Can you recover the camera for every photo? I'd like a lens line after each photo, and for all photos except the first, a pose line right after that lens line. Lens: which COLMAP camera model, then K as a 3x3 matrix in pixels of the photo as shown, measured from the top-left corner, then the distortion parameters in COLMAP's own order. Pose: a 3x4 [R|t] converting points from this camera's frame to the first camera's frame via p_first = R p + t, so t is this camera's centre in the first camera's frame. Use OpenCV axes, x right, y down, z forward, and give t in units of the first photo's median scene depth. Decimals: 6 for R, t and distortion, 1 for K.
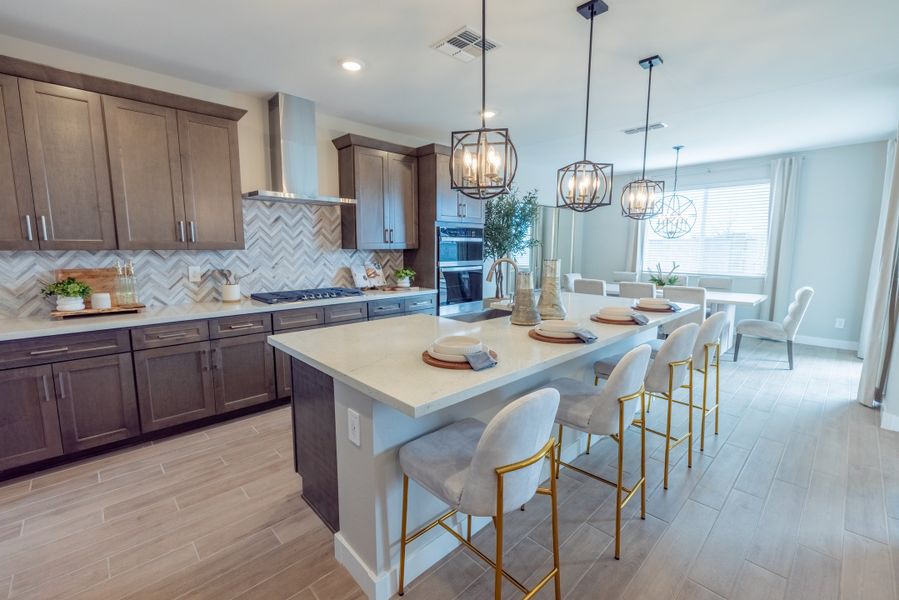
lens RADIAL K [[386.1, 0, 447.1], [0, 386.1, 296.8], [0, 0, 1]] dist [-0.000240, 0.000052]
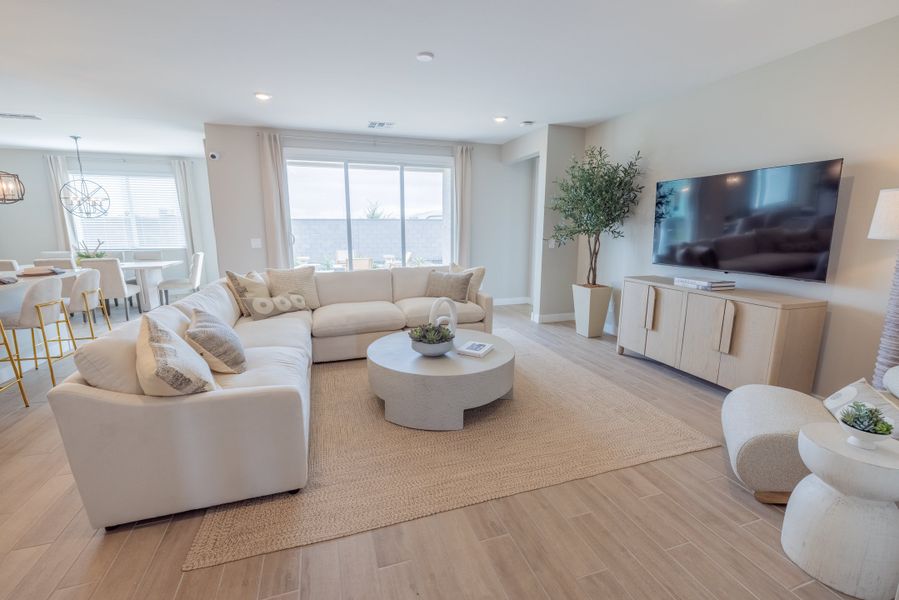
lens RADIAL K [[388.2, 0, 445.7], [0, 388.2, 297.5], [0, 0, 1]] dist [0.004226, 0.000260]
pose [[0.428206, -0.168018, 0.887924, -0.040521], [0.120179, 0.984424, 0.128322, 0.085421], [-0.895654, 0.051761, 0.441729, -0.641877]]
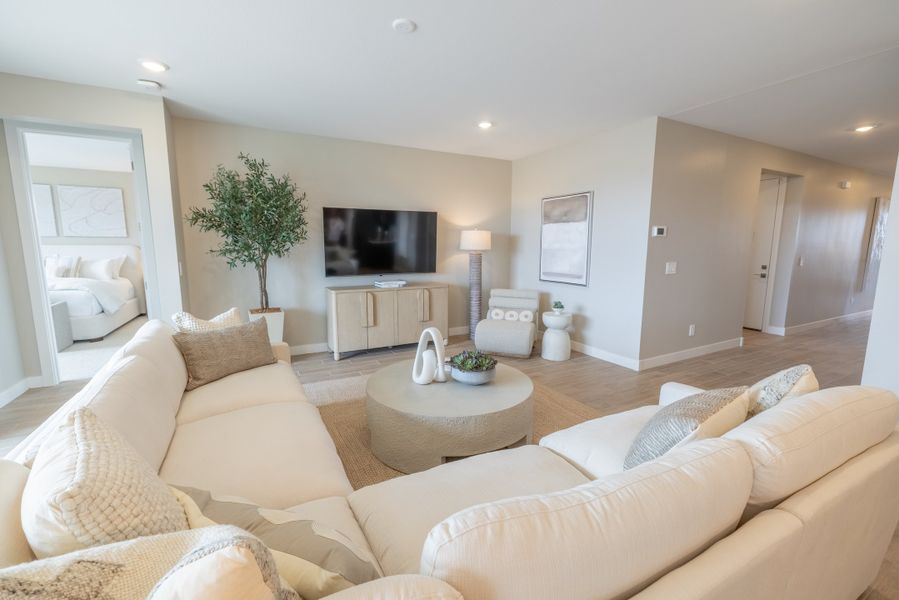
lens RADIAL K [[378.6, 0, 449.2], [0, 378.6, 298.0], [0, 0, 1]] dist [0.001988, 0.000025]
pose [[-0.965552, -0.044290, 0.256415, 0.529189], [0.027249, 0.962780, 0.268909, -0.060389], [-0.258781, 0.266633, -0.928407, 0.431297]]
